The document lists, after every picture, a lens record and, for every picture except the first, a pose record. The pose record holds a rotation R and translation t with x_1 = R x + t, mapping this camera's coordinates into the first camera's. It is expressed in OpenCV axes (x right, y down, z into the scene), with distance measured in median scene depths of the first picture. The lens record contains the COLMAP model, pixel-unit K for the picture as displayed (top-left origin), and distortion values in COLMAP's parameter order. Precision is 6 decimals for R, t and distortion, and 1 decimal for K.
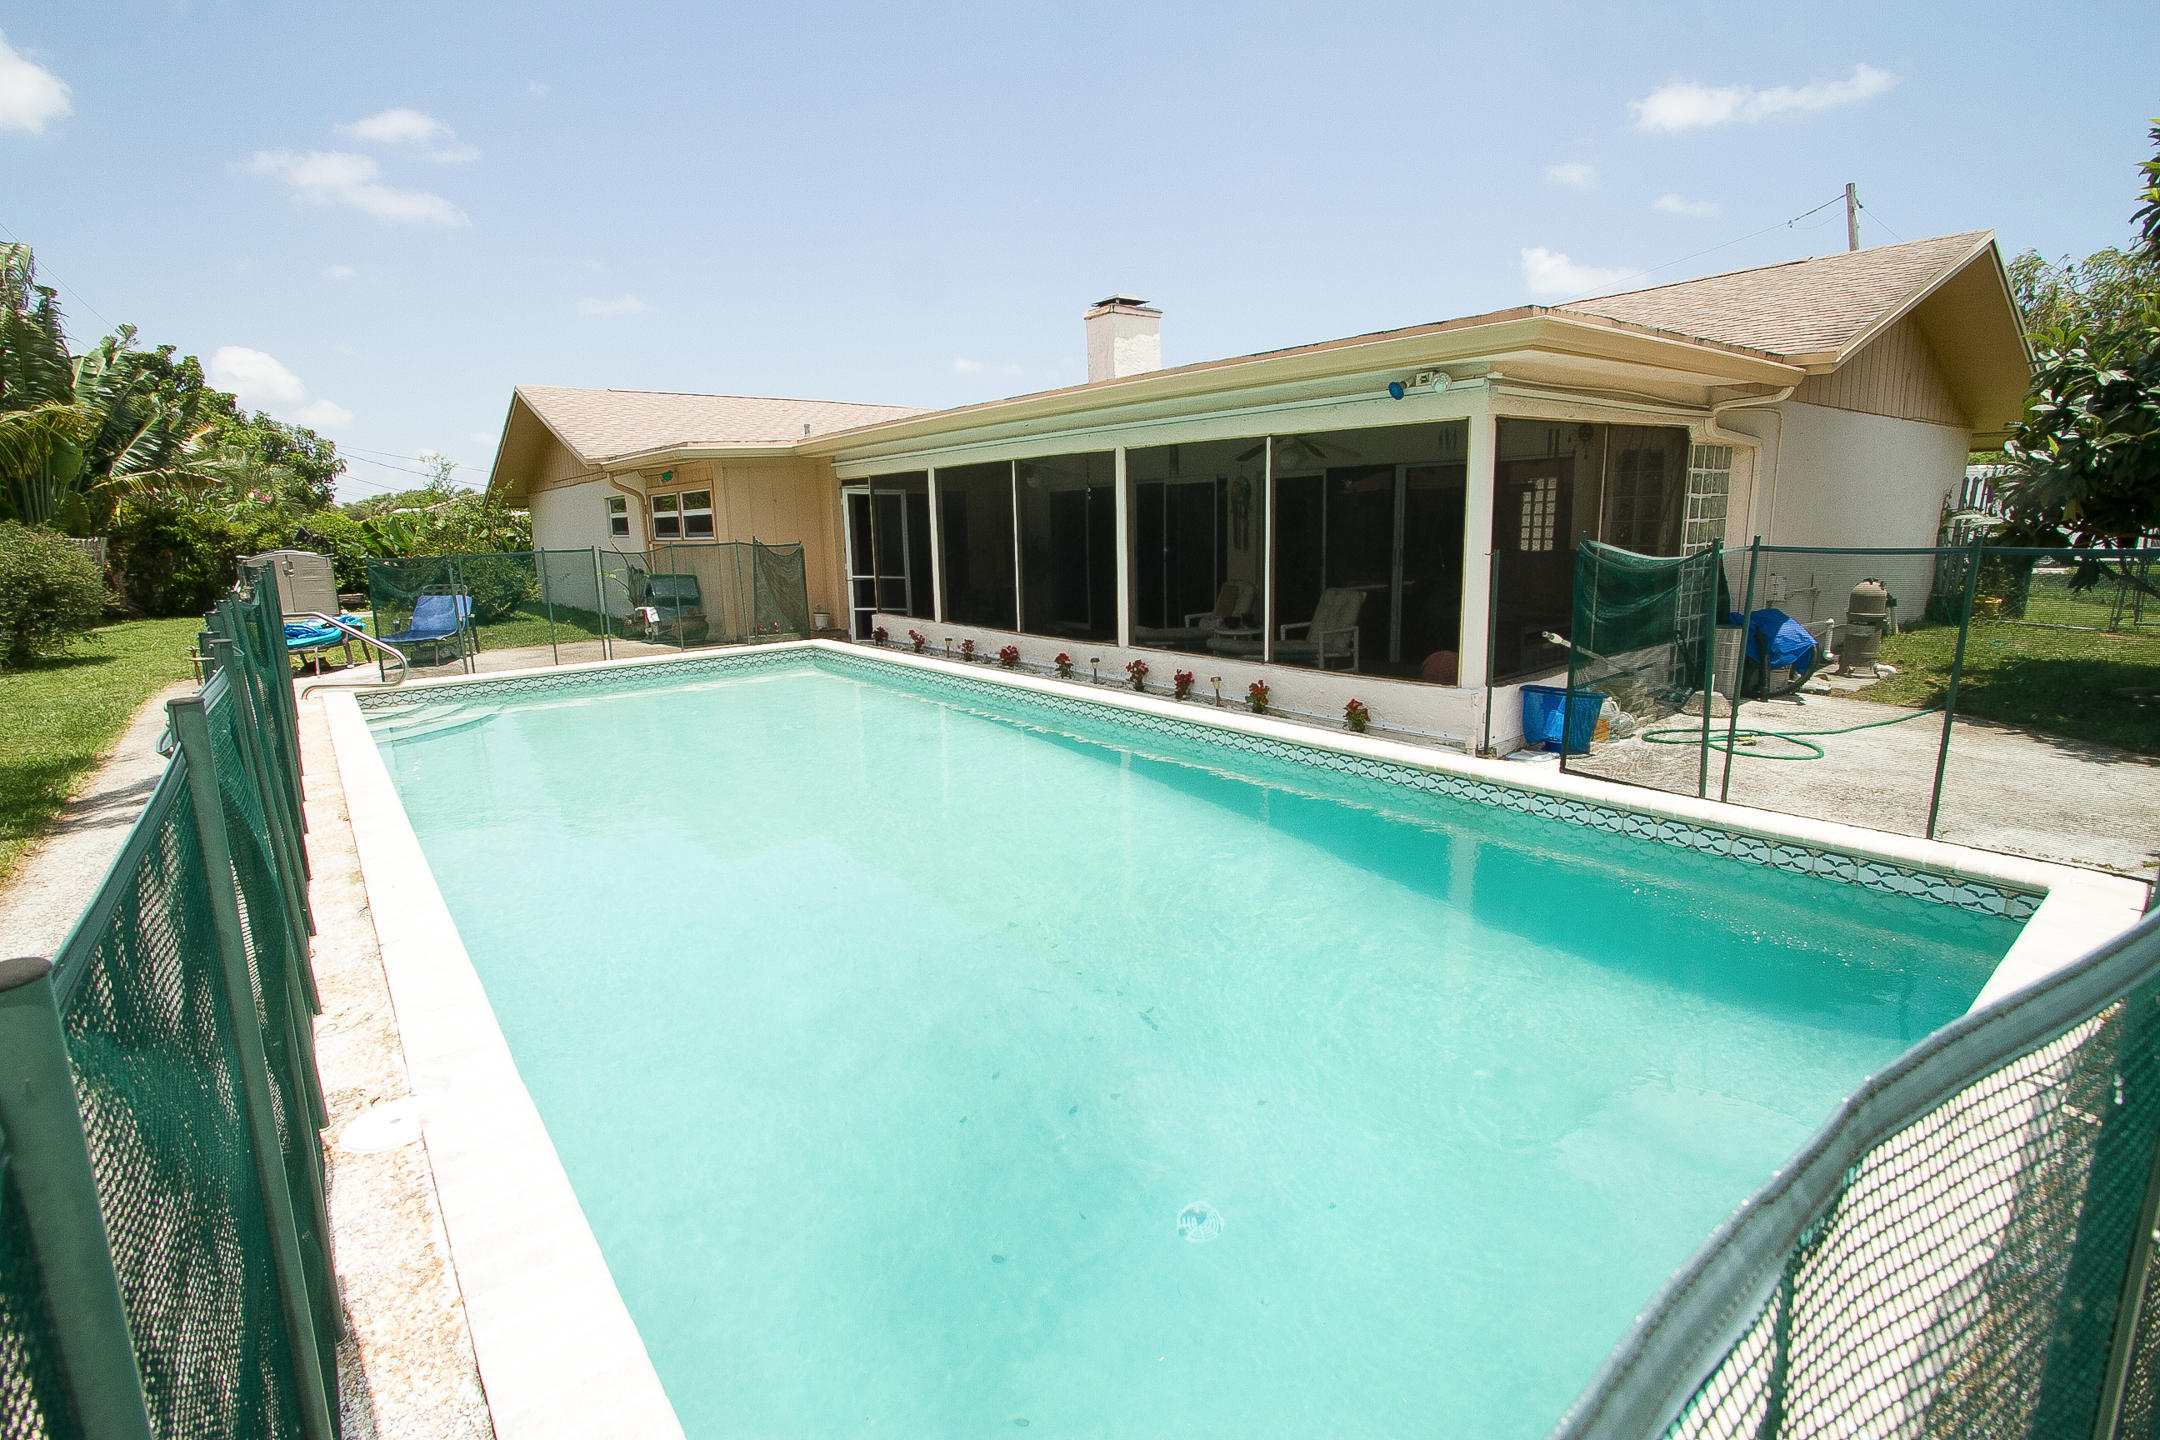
lens RADIAL K [[999.1, 0, 1080.0], [0, 999.1, 720.0], [0, 0, 1]] dist [-0.008522, 0.001116]
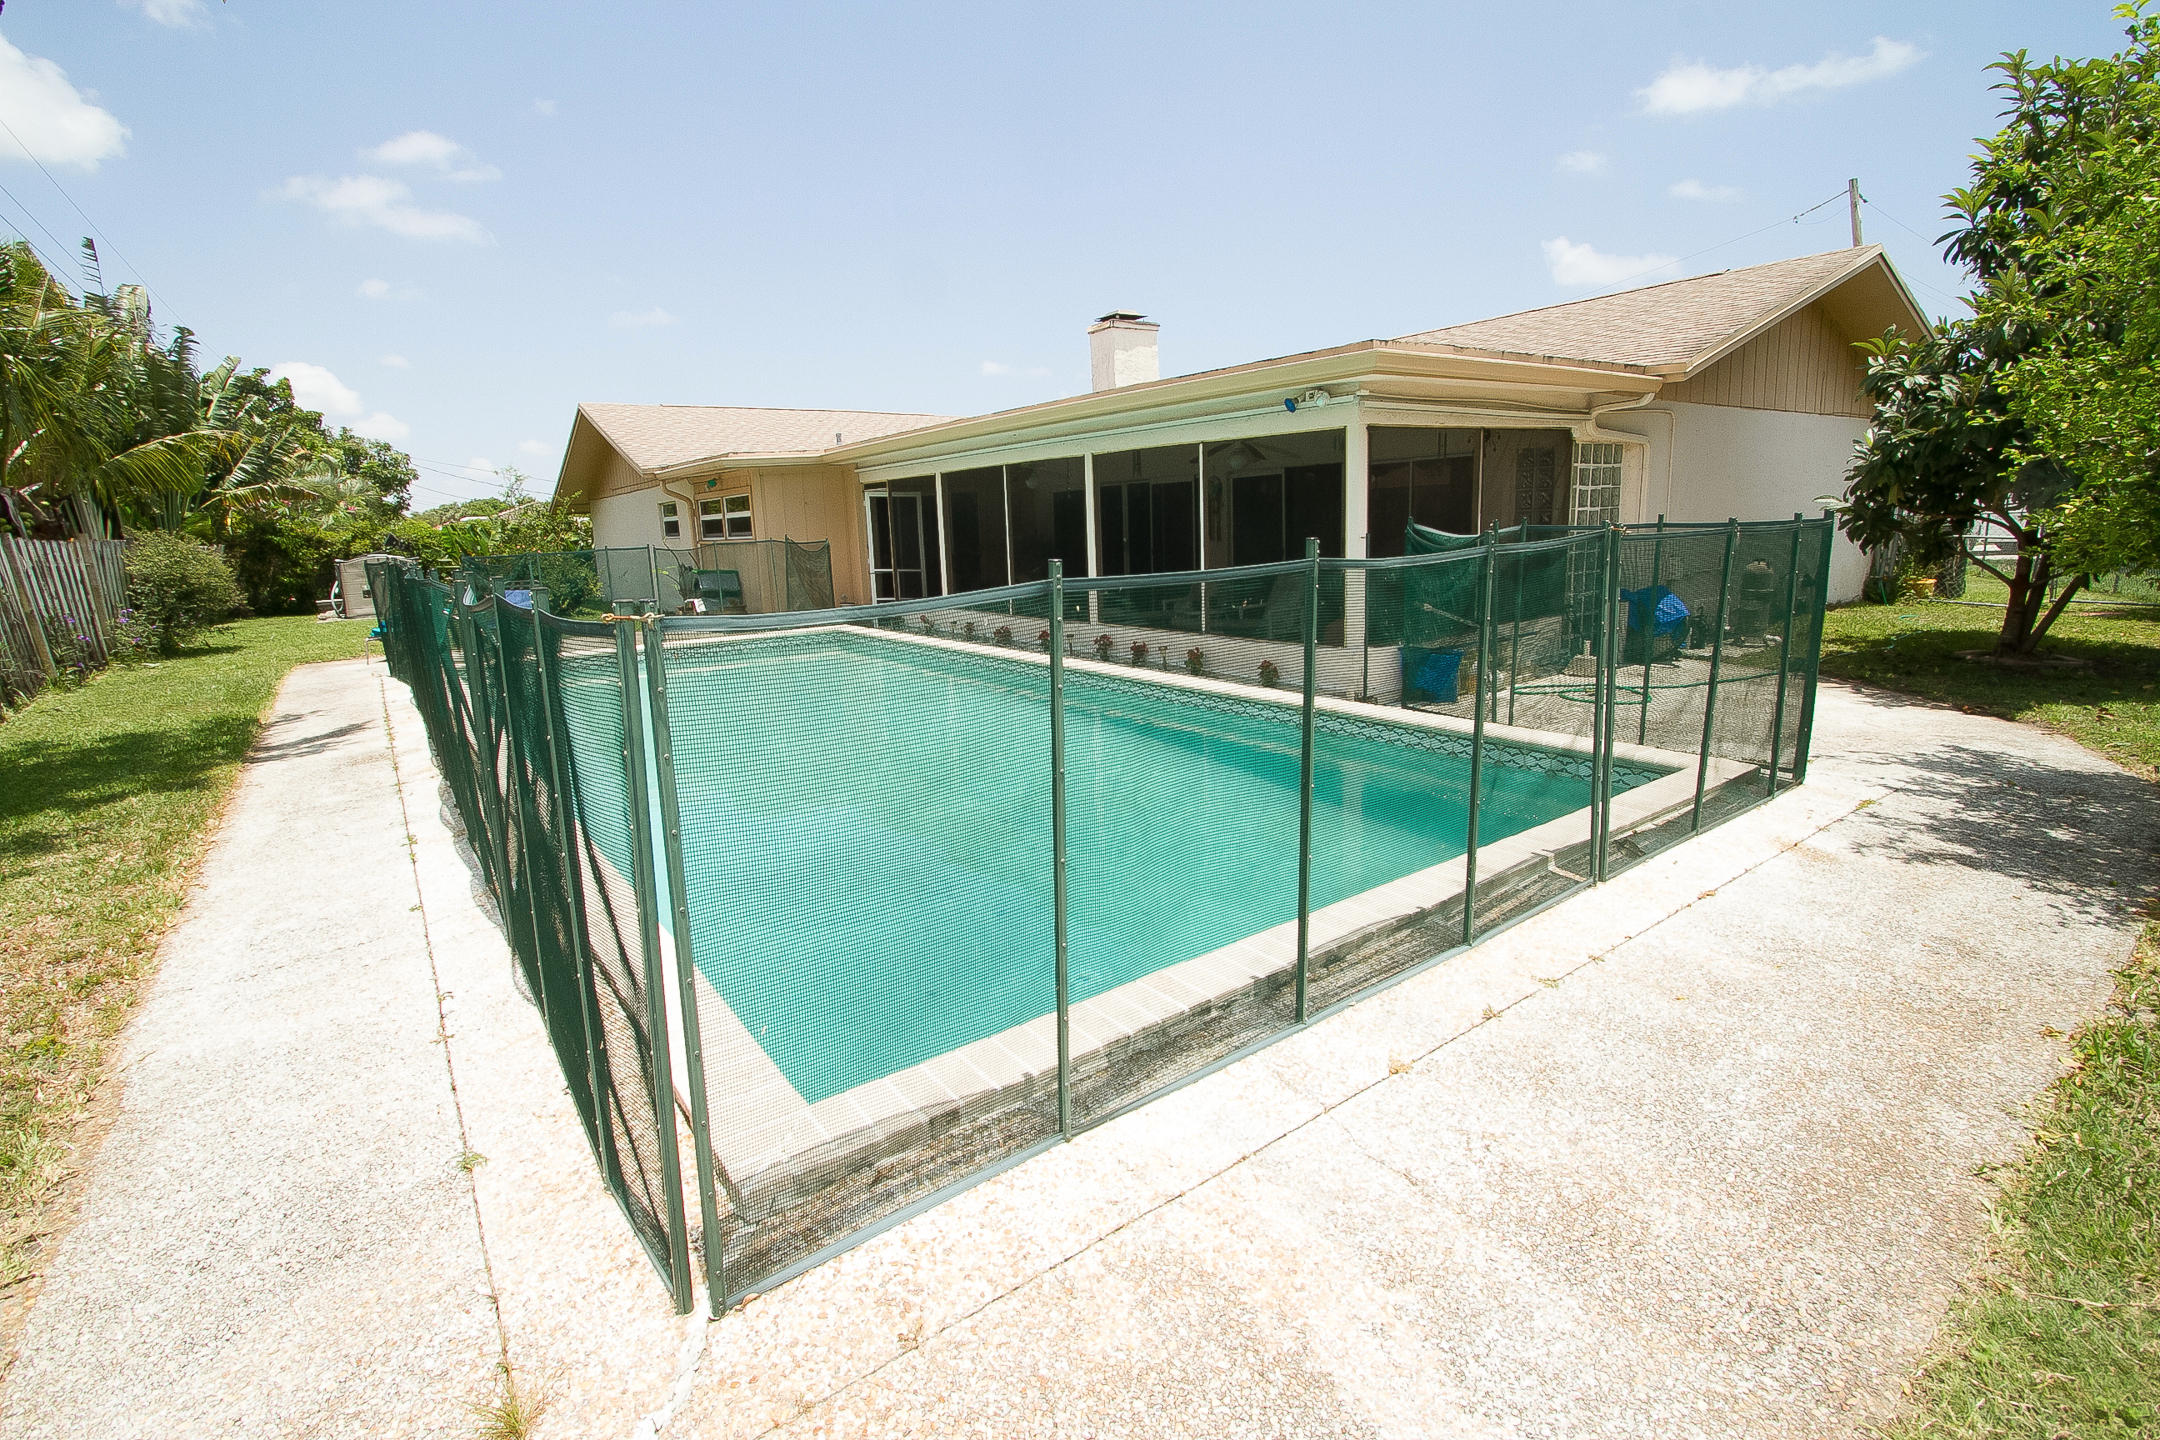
lens RADIAL K [[999.1, 0, 1080.0], [0, 999.1, 720.0], [0, 0, 1]] dist [-0.008522, 0.001116]
pose [[0.998964, -0.003805, -0.045354, 0.057877], [0.003791, 0.999993, -0.000390, 0.028657], [0.045356, 0.000217, 0.998971, -0.121324]]
